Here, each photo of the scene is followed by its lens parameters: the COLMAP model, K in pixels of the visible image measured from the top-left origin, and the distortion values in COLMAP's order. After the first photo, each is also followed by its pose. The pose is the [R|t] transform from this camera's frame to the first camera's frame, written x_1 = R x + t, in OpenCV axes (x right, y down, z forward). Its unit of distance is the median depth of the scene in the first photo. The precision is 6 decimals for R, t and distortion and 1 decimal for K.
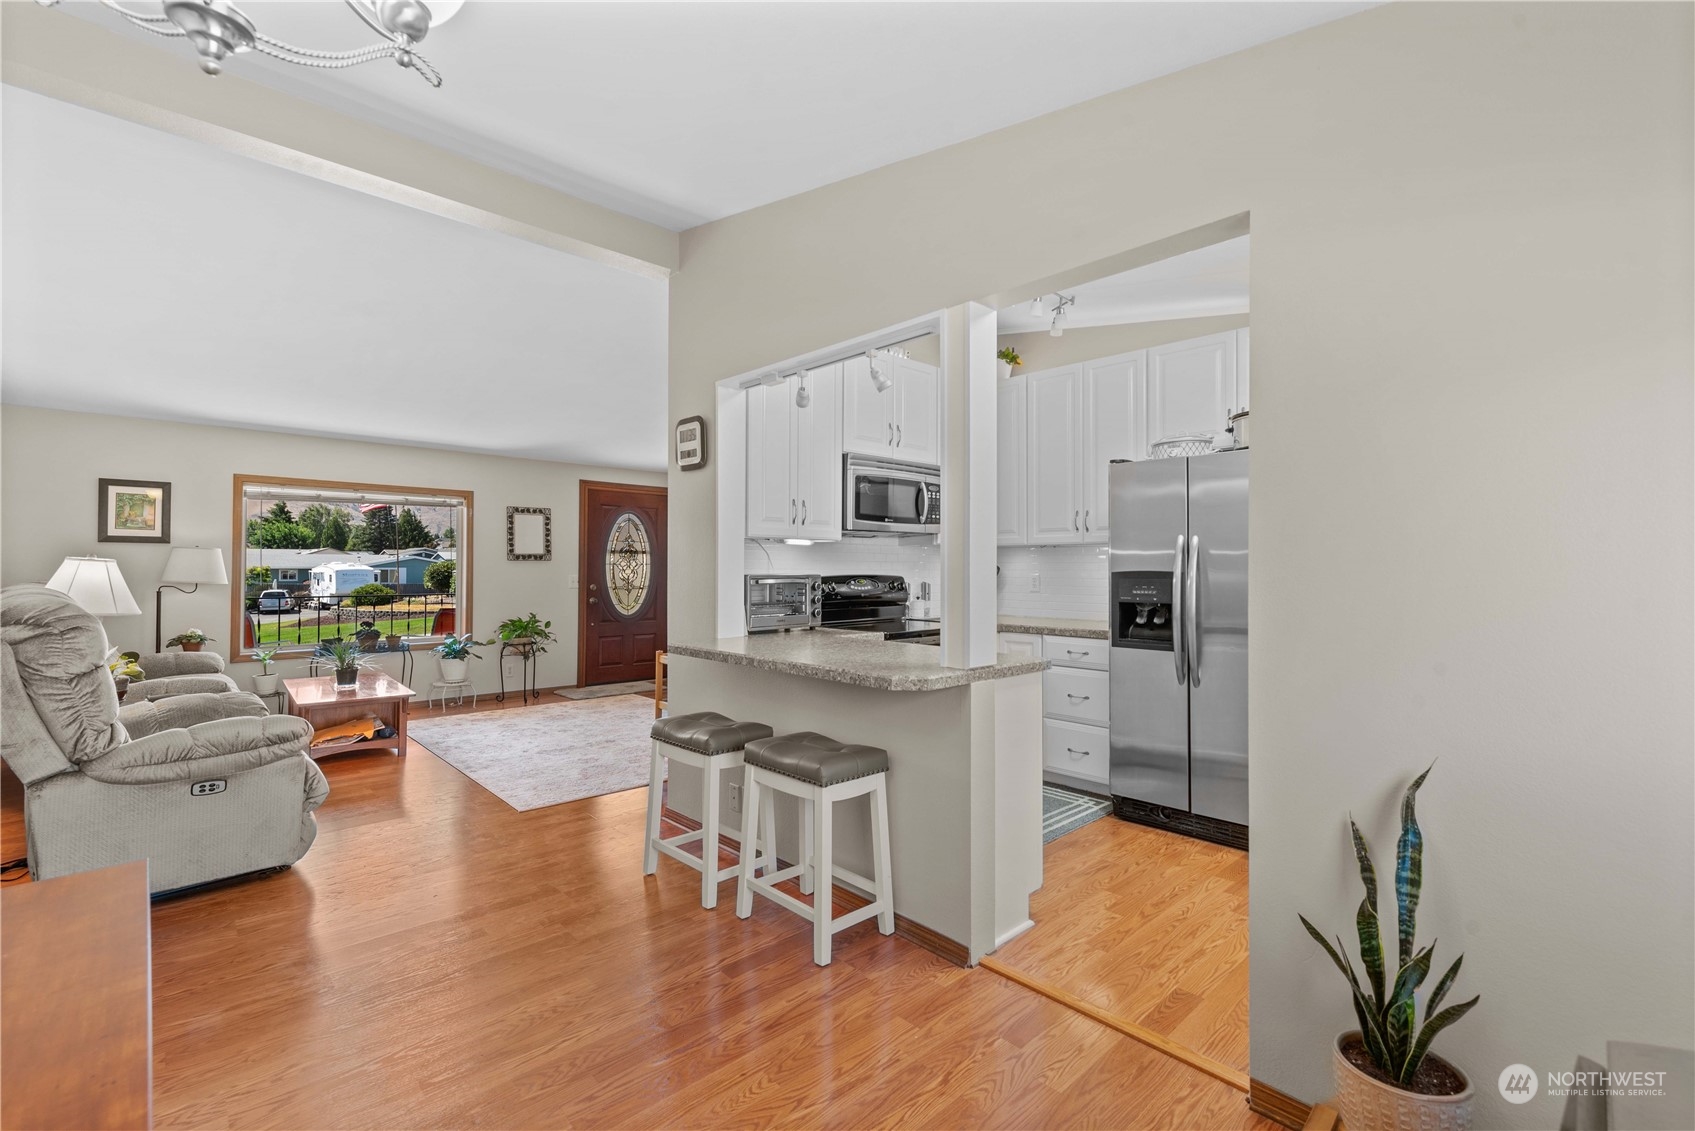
lens RADIAL K [[739.1, 0, 852.8], [0, 739.1, 561.4], [0, 0, 1]] dist [0.000650, 0.000509]
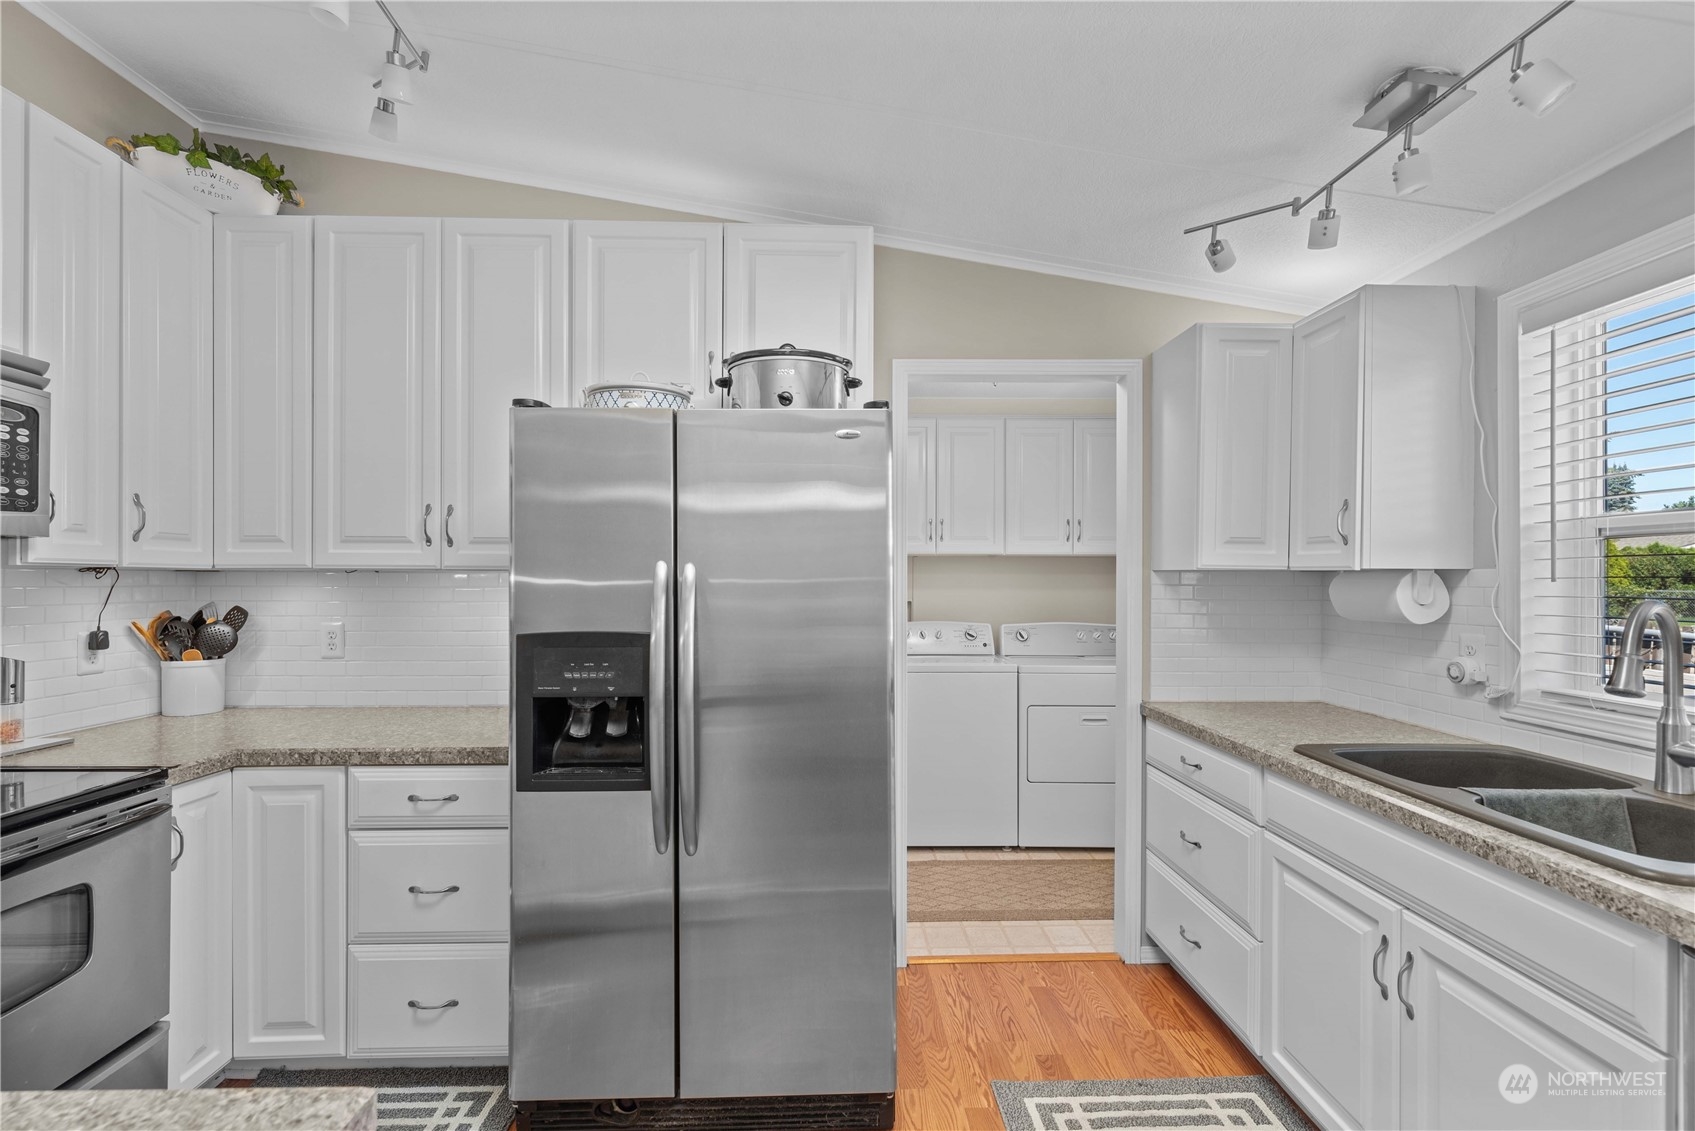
lens RADIAL K [[739.1, 0, 844.4], [0, 739.1, 580.0], [0, 0, 1]] dist [0.000650, 0.000509]
pose [[0.669331, 0.002286, 0.742961, 0.134865], [-0.005912, 0.999980, 0.002249, -0.022116], [-0.742941, -0.005898, 0.669331, 0.514432]]
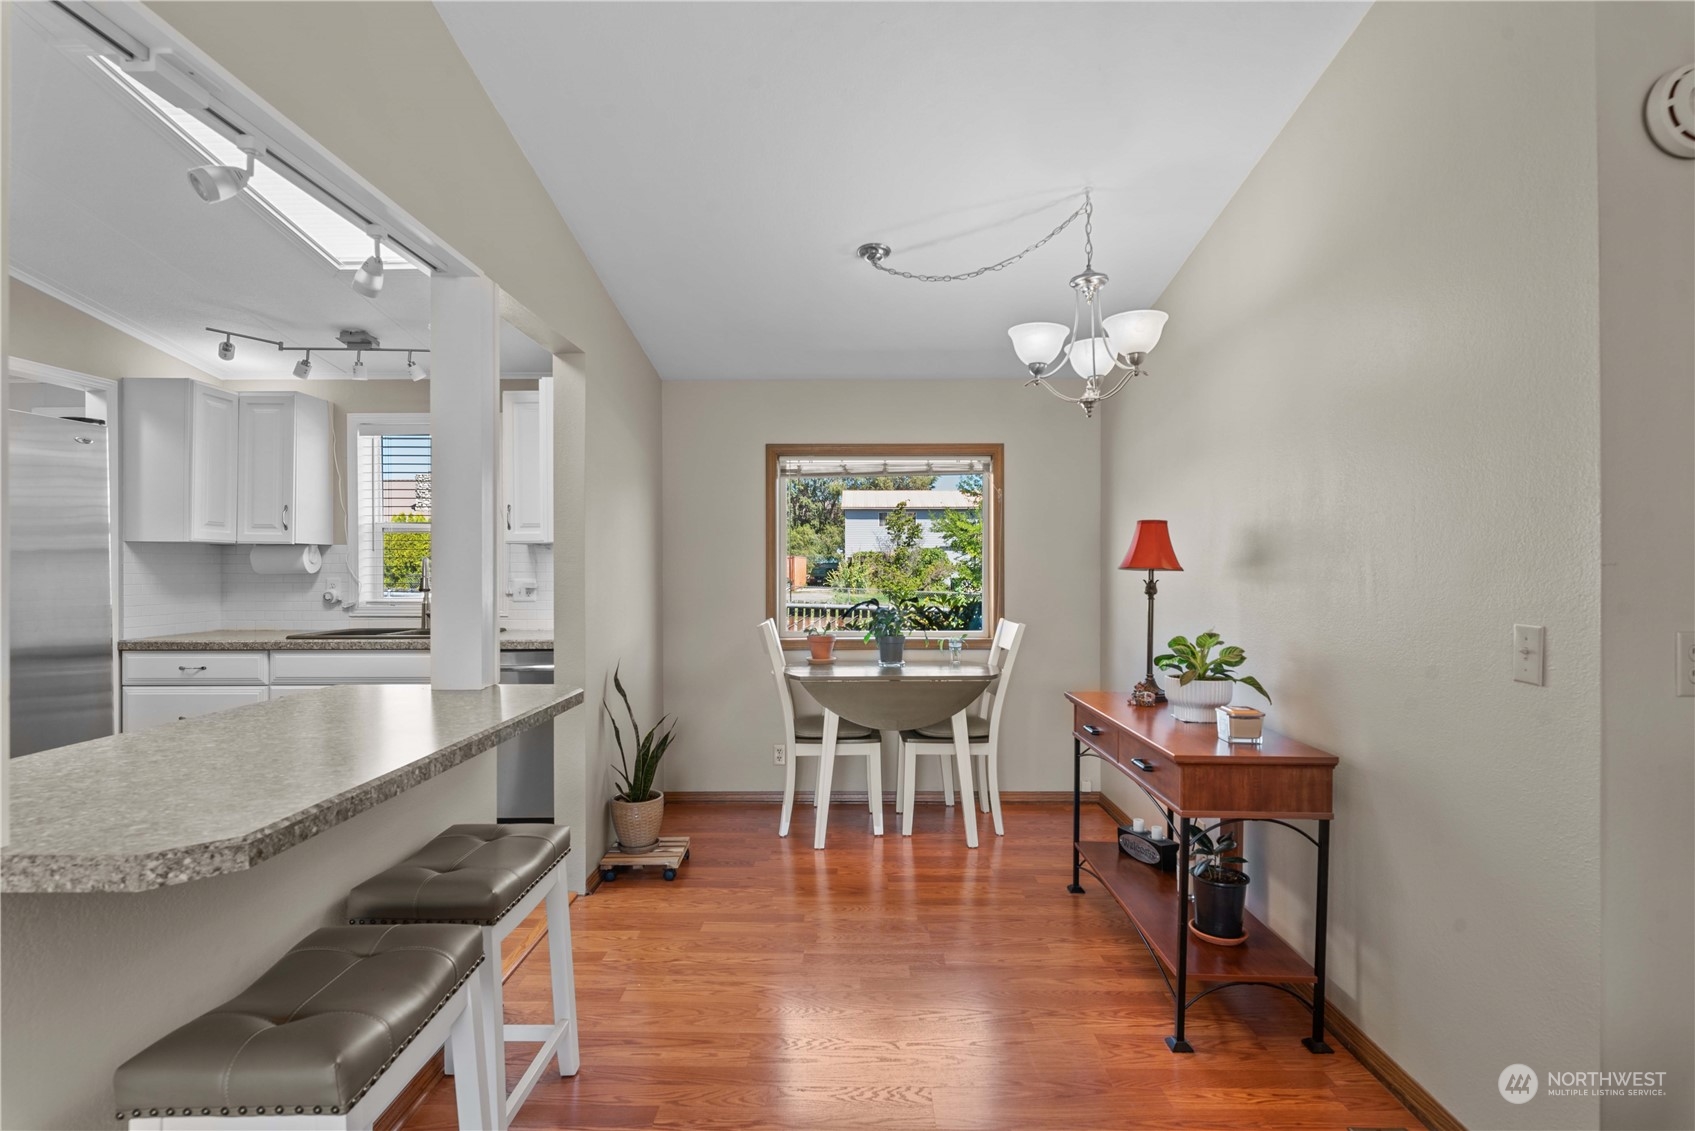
lens RADIAL K [[854.7, 0, 852.4], [0, 854.7, 566.9], [0, 0, 1]] dist [0.000151, 0.001024]
pose [[-0.720709, 0.000141, 0.693237, -0.558536], [-0.002584, 0.999992, -0.002890, 0.002005], [-0.693233, -0.003874, -0.720704, 0.905536]]
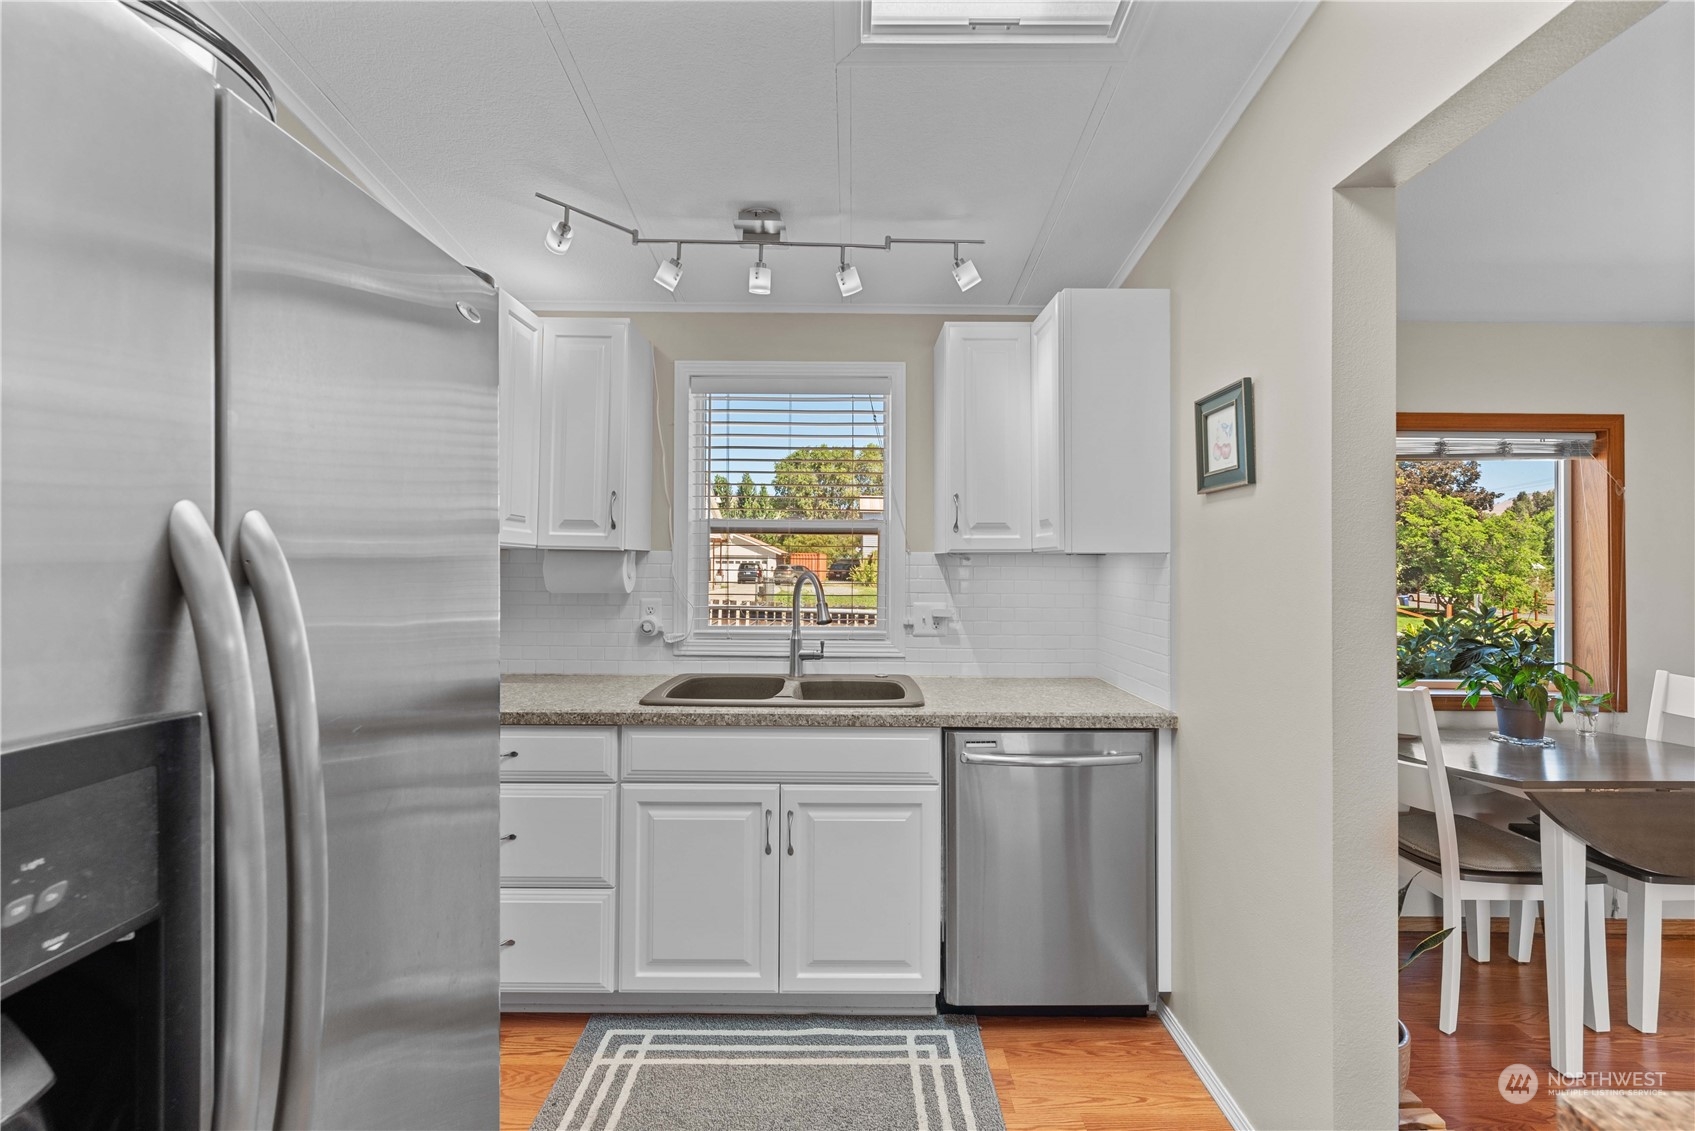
lens RADIAL K [[739.1, 0, 853.0], [0, 739.1, 552.3], [0, 0, 1]] dist [0.000650, 0.000509]
pose [[-0.727878, 0.002971, 0.685701, 0.189542], [-0.011565, 0.999795, -0.016608, -0.020251], [-0.685610, -0.020019, -0.727694, 0.932403]]
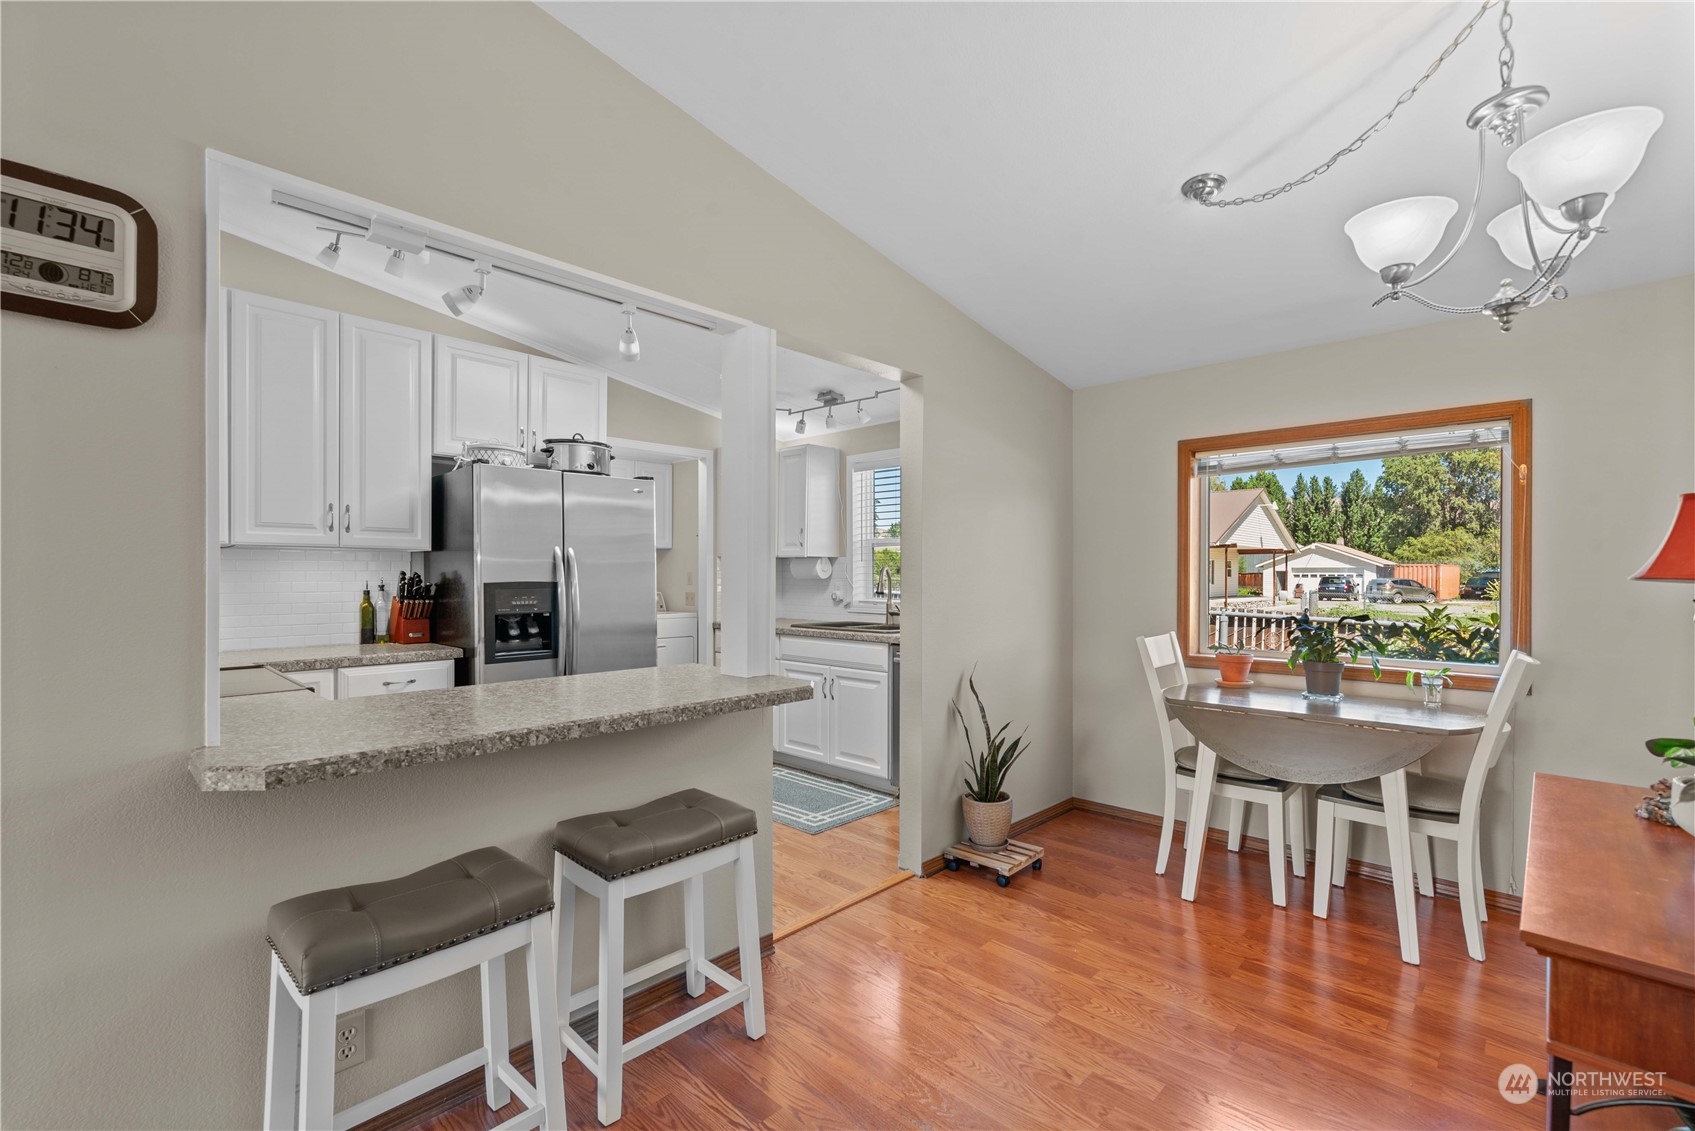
lens RADIAL K [[739.1, 0, 849.4], [0, 739.1, 576.0], [0, 0, 1]] dist [0.000650, 0.000509]
pose [[-0.049310, -0.002391, 0.998781, -0.568090], [-0.007074, 0.999973, 0.002045, 0.001236], [-0.998758, -0.006965, -0.049325, 0.584404]]
